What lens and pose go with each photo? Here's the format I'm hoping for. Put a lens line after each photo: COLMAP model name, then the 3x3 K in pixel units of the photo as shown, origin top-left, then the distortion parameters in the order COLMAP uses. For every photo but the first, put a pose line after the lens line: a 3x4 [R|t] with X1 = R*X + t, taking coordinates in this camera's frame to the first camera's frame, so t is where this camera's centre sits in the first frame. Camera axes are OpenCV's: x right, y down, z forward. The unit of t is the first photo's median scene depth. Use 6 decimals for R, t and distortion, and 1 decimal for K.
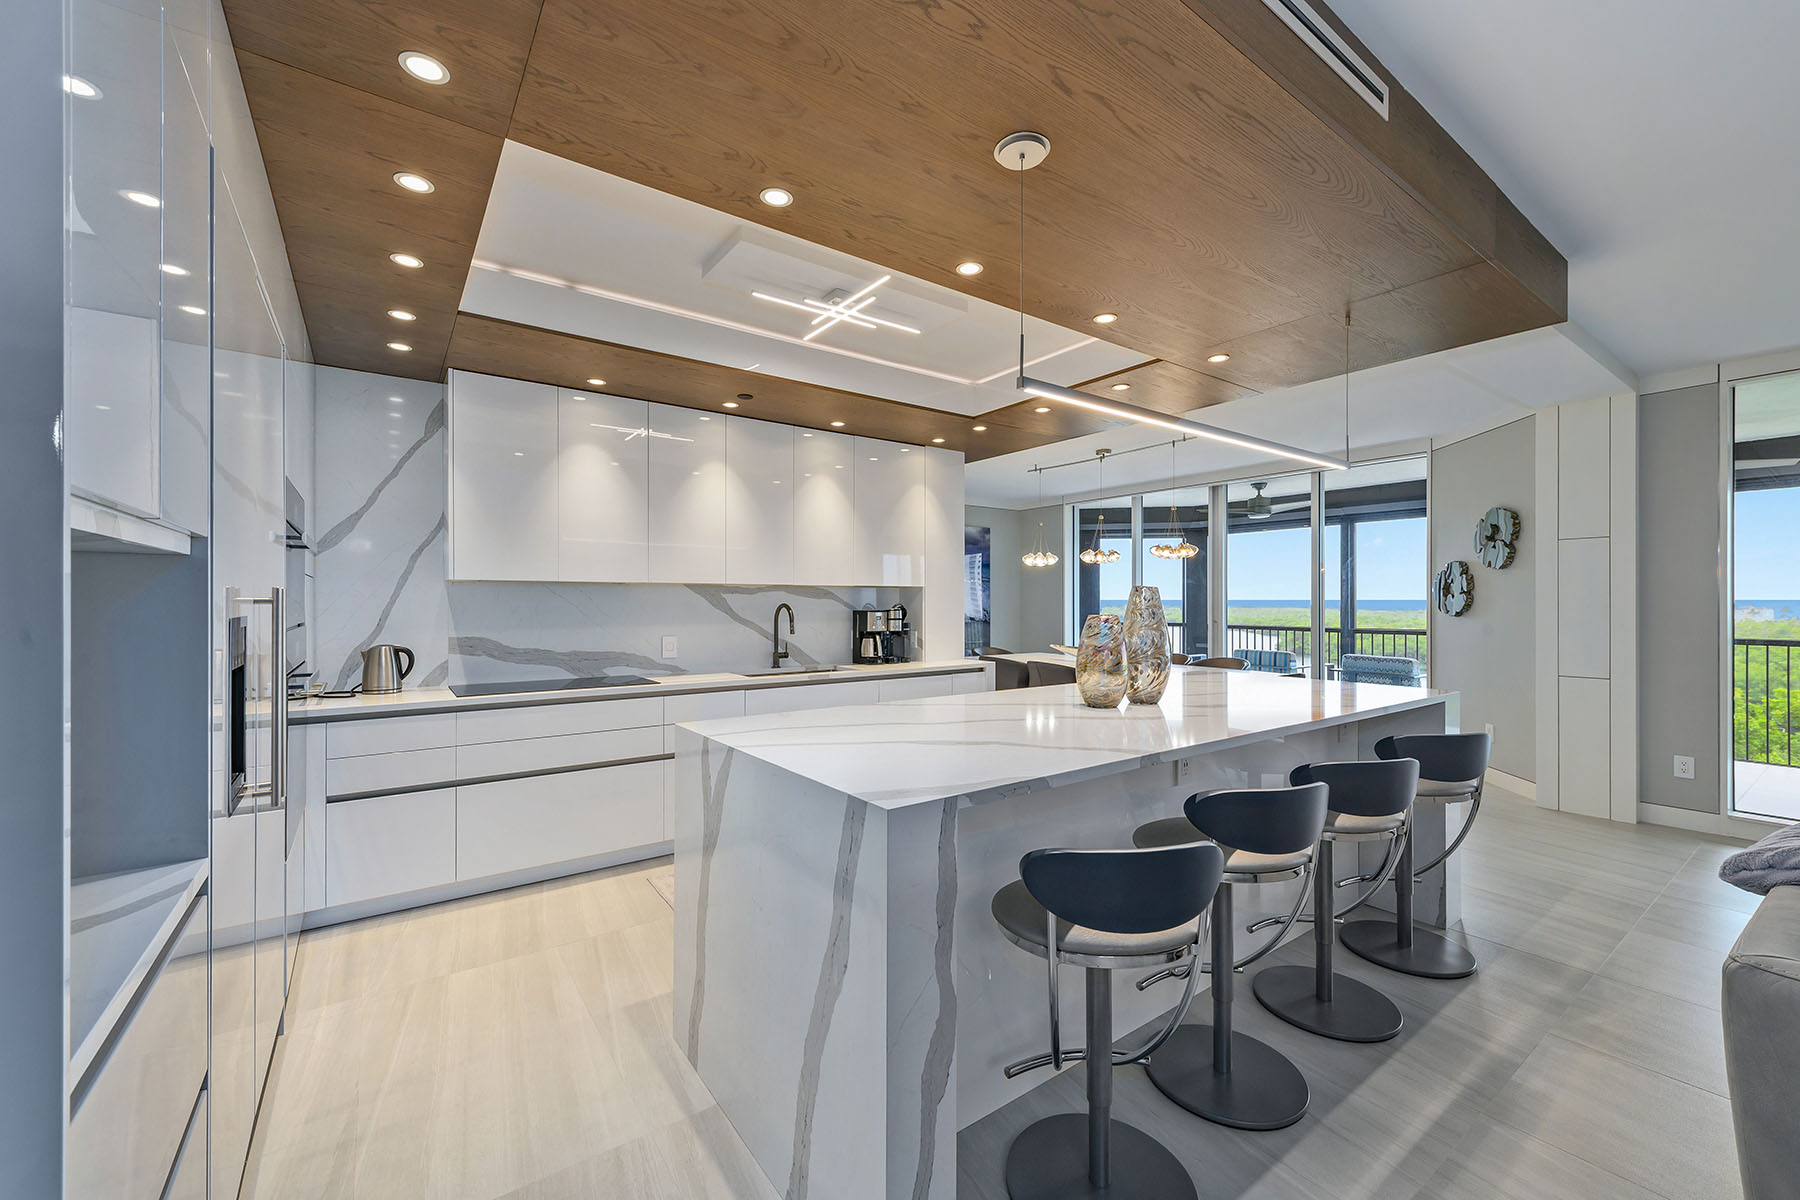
lens RADIAL K [[699.4, 0, 887.8], [0, 699.4, 598.9], [0, 0, 1]] dist [0.006484, -0.002257]
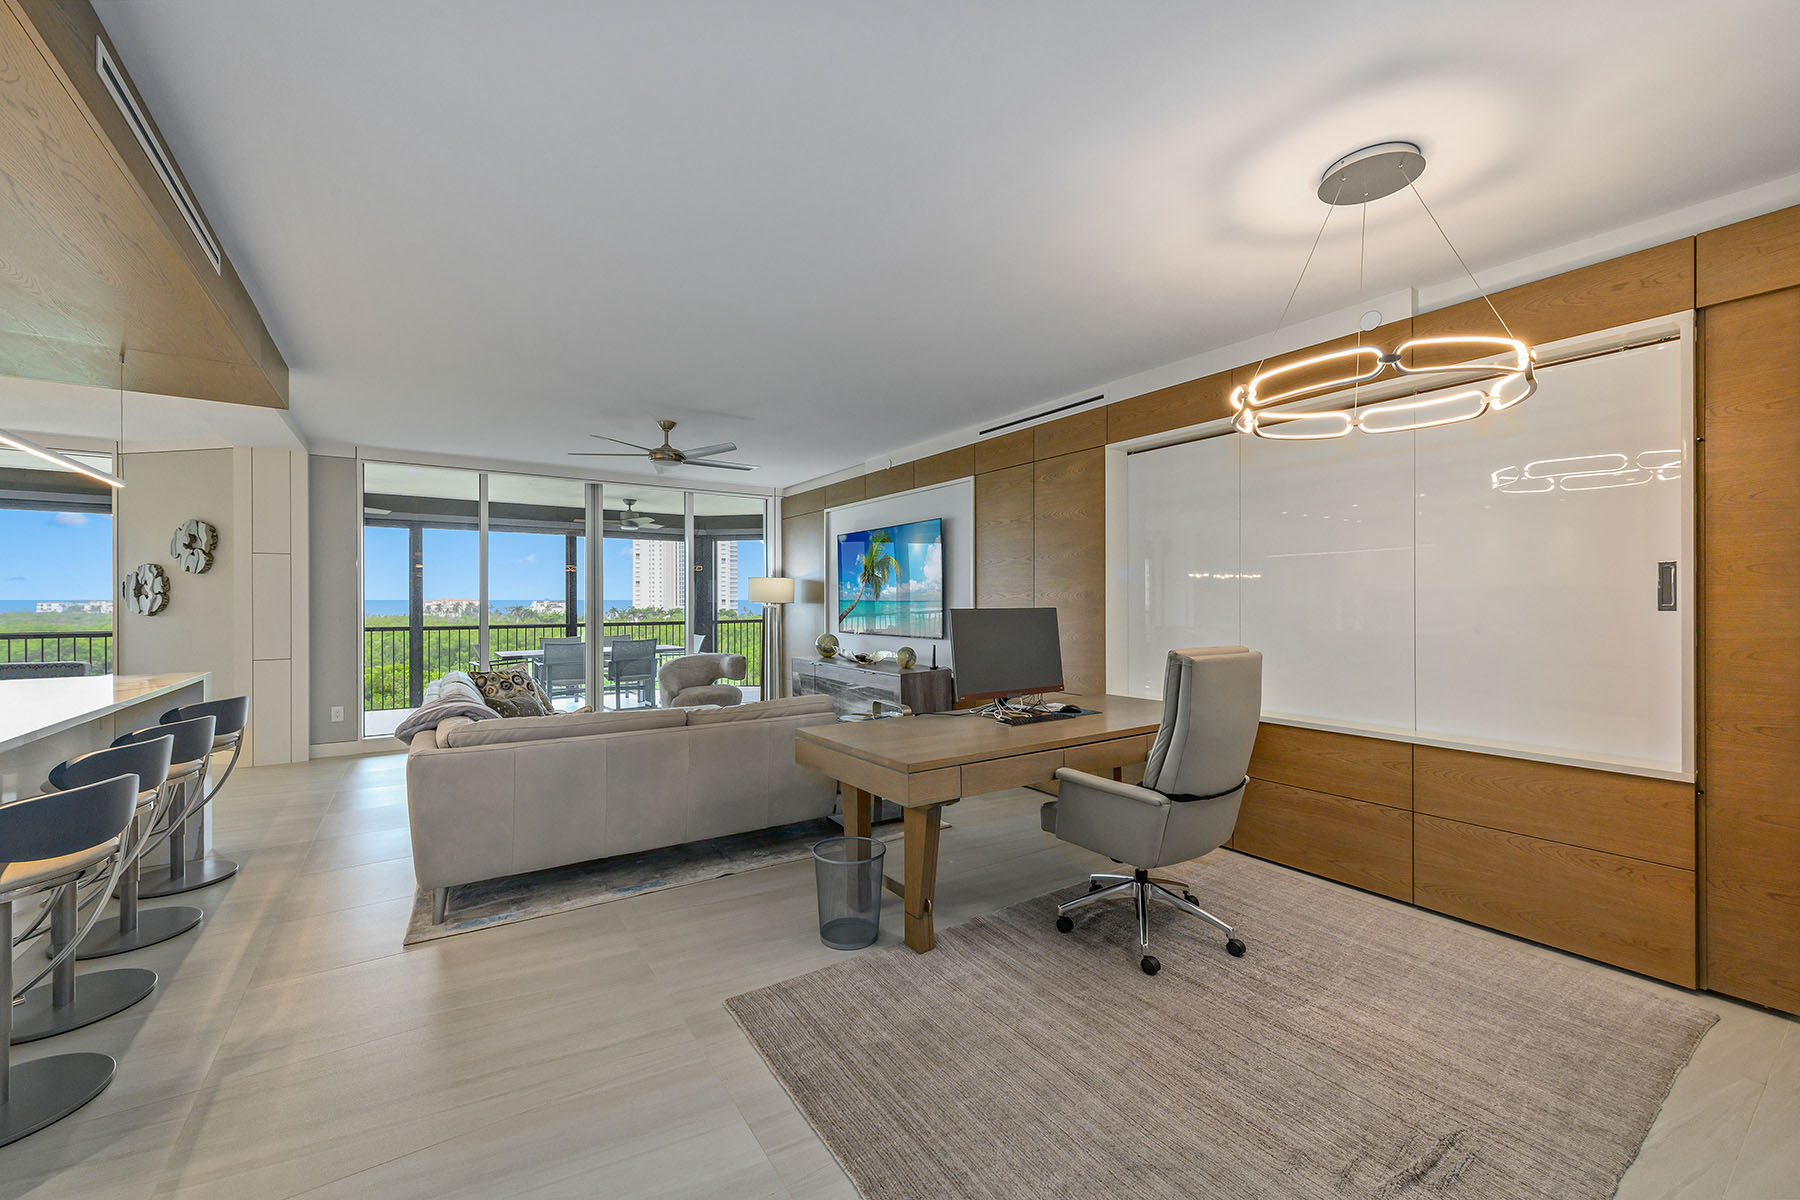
lens RADIAL K [[699.4, 0, 905.7], [0, 699.4, 606.8], [0, 0, 1]] dist [0.006484, -0.002257]
pose [[0.002209, -0.007355, 0.999971, -0.287209], [-0.003582, 0.999966, 0.007363, -0.001276], [-0.999991, -0.003598, 0.002182, -0.167568]]
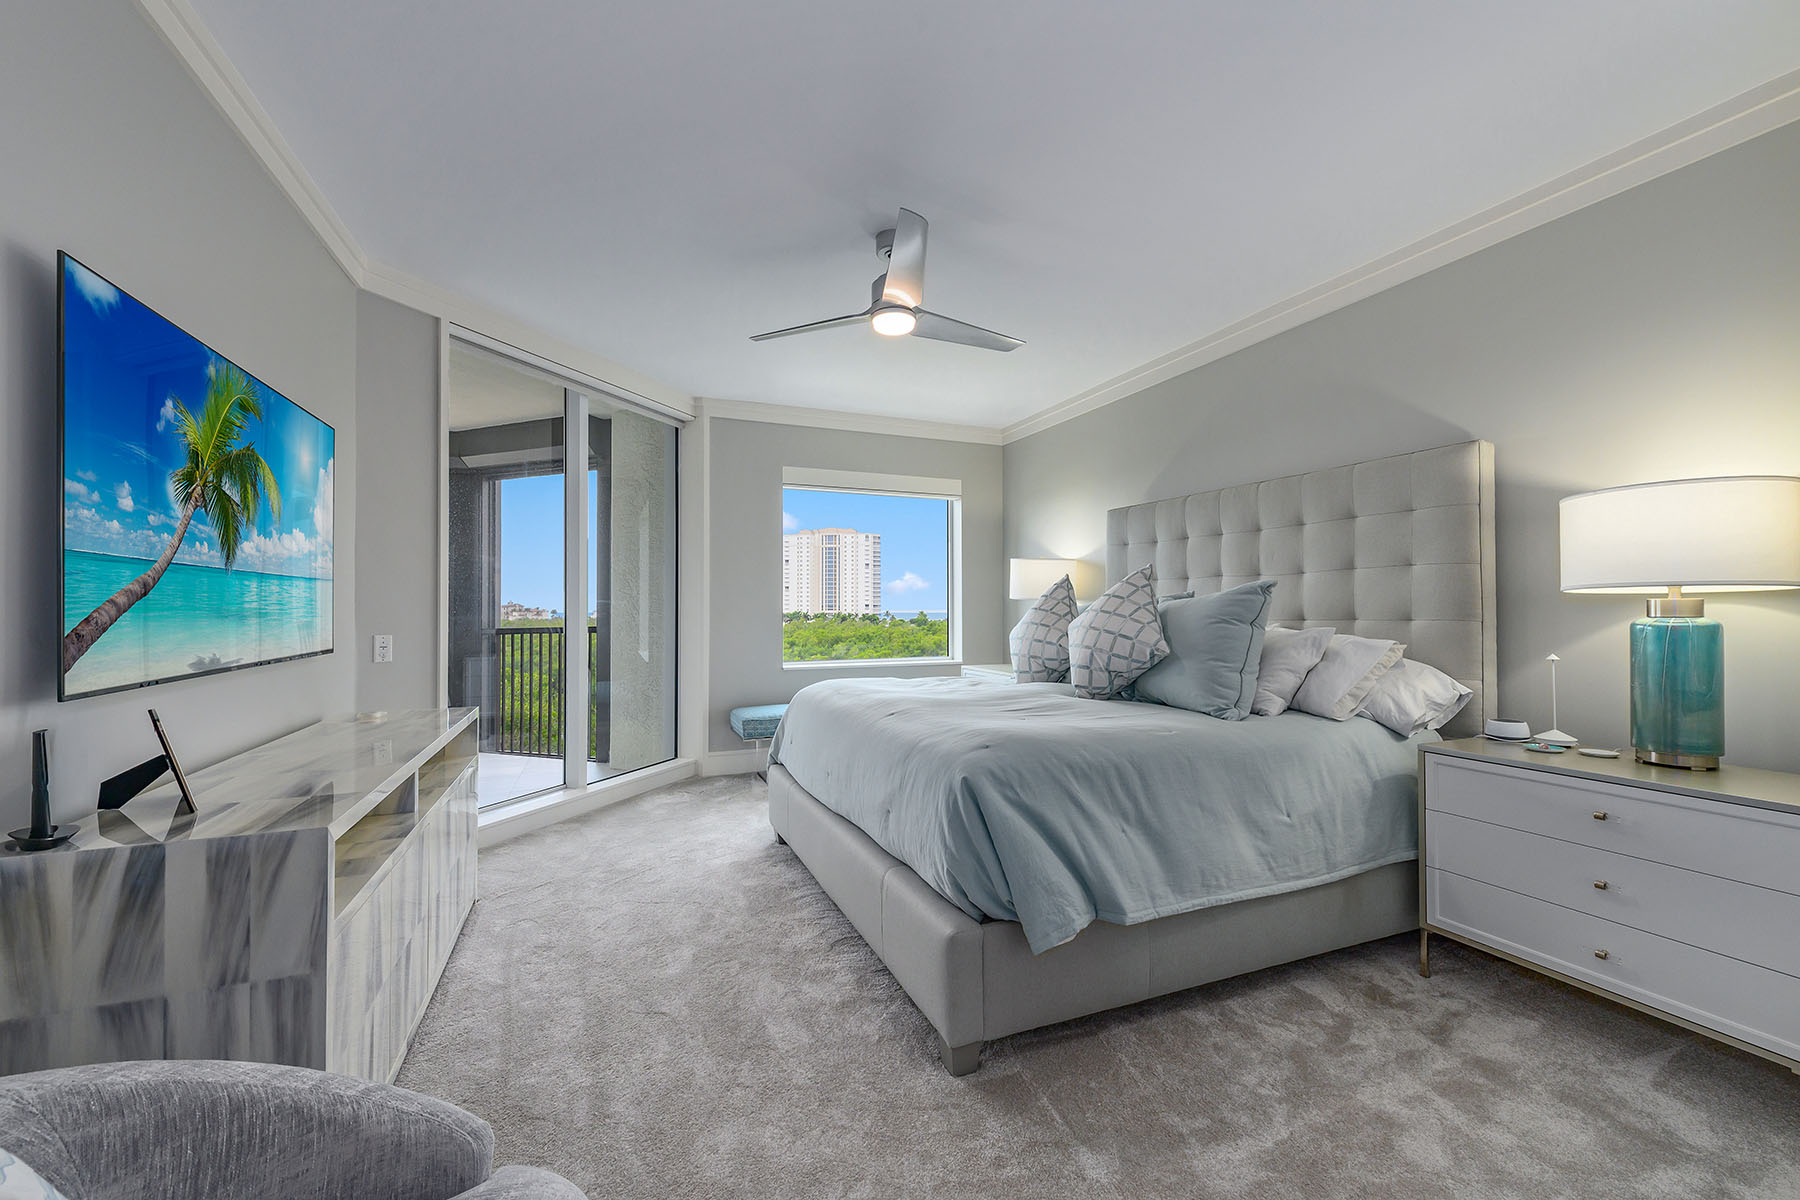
lens RADIAL K [[699.4, 0, 882.6], [0, 699.4, 600.6], [0, 0, 1]] dist [0.006484, -0.002257]
pose [[-0.224984, -0.010466, -0.974306, 1.390969], [0.005834, 0.999910, -0.012088, 0.023818], [0.974345, -0.008404, -0.224903, 0.398160]]
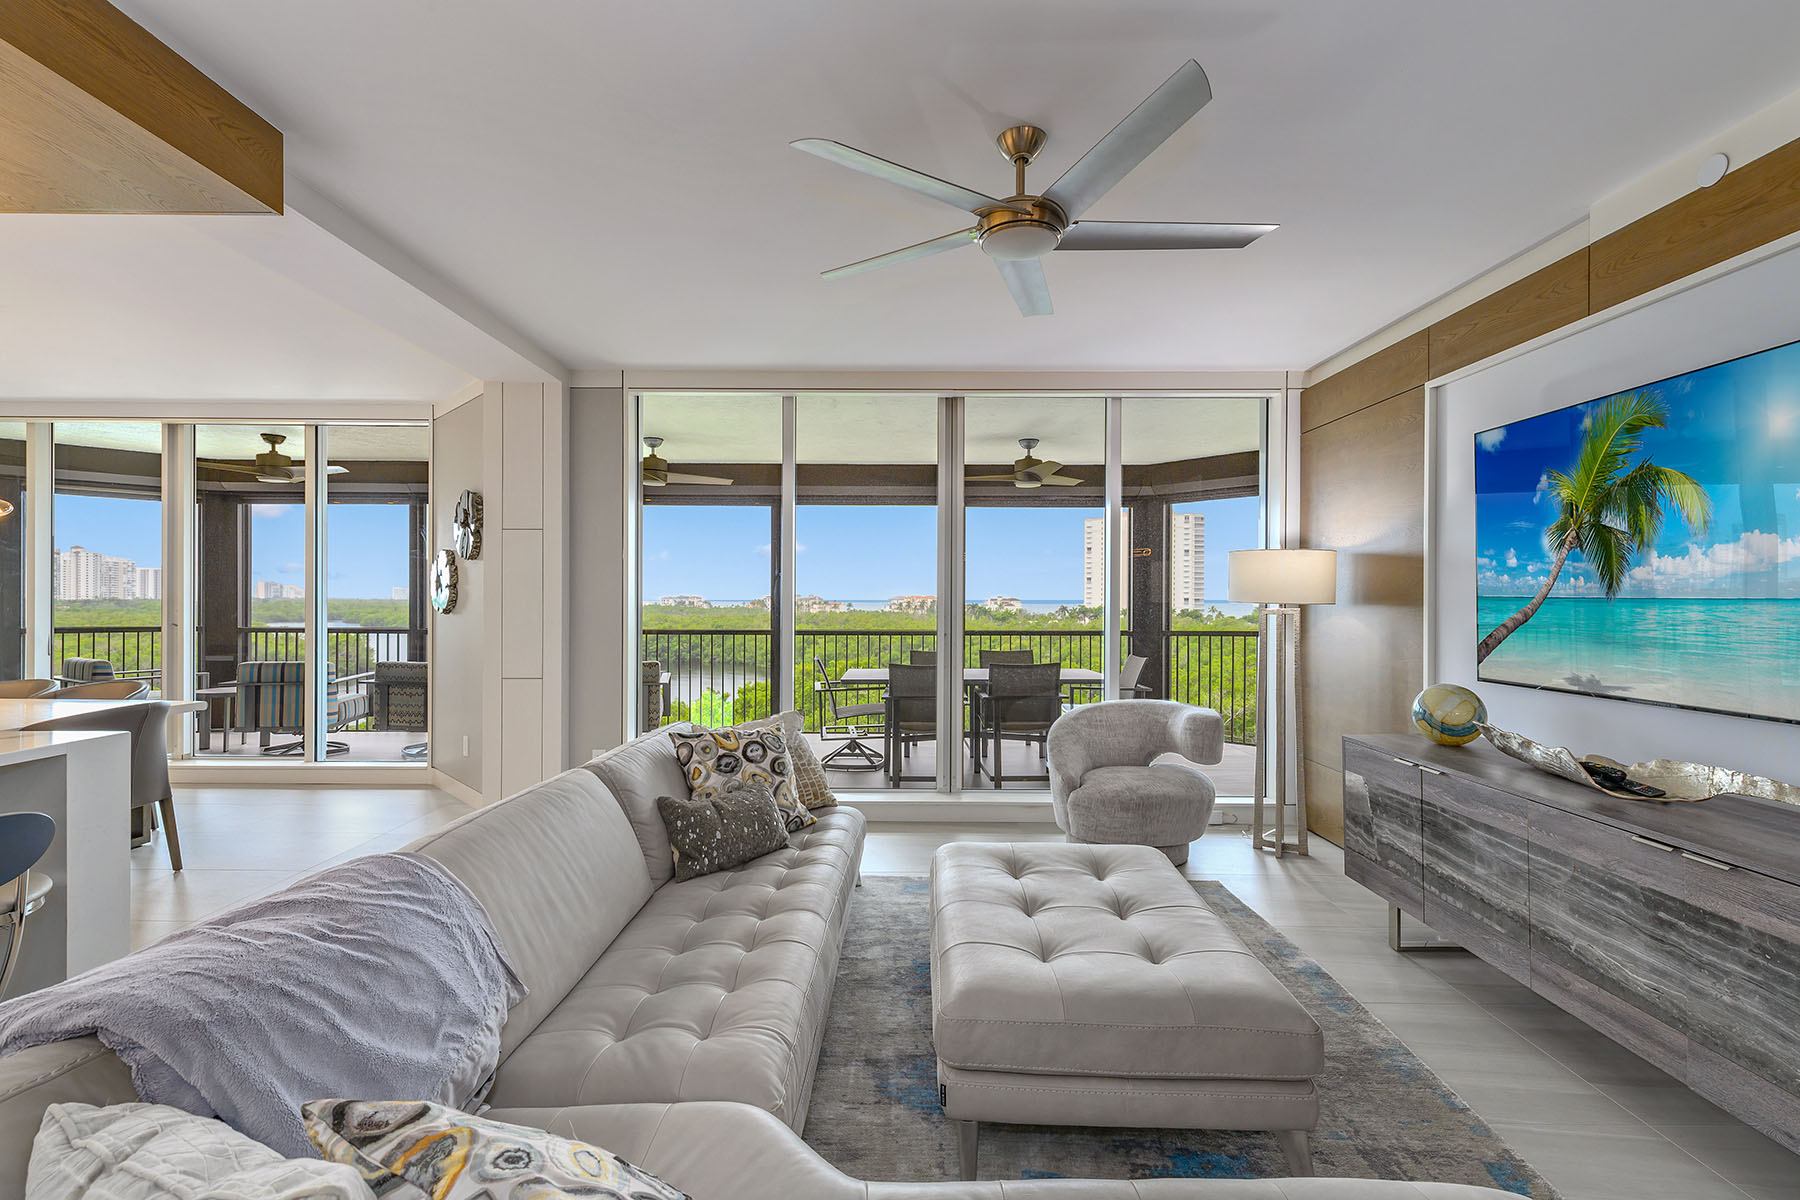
lens RADIAL K [[792.5, 0, 901.2], [0, 792.5, 598.3], [0, 0, 1]] dist [0.007773, -0.001887]
pose [[0.570018, 0.003375, 0.821625, 0.368557], [-0.007714, 0.999969, 0.001244, -0.000800], [-0.821596, -0.007047, 0.570027, -0.015934]]
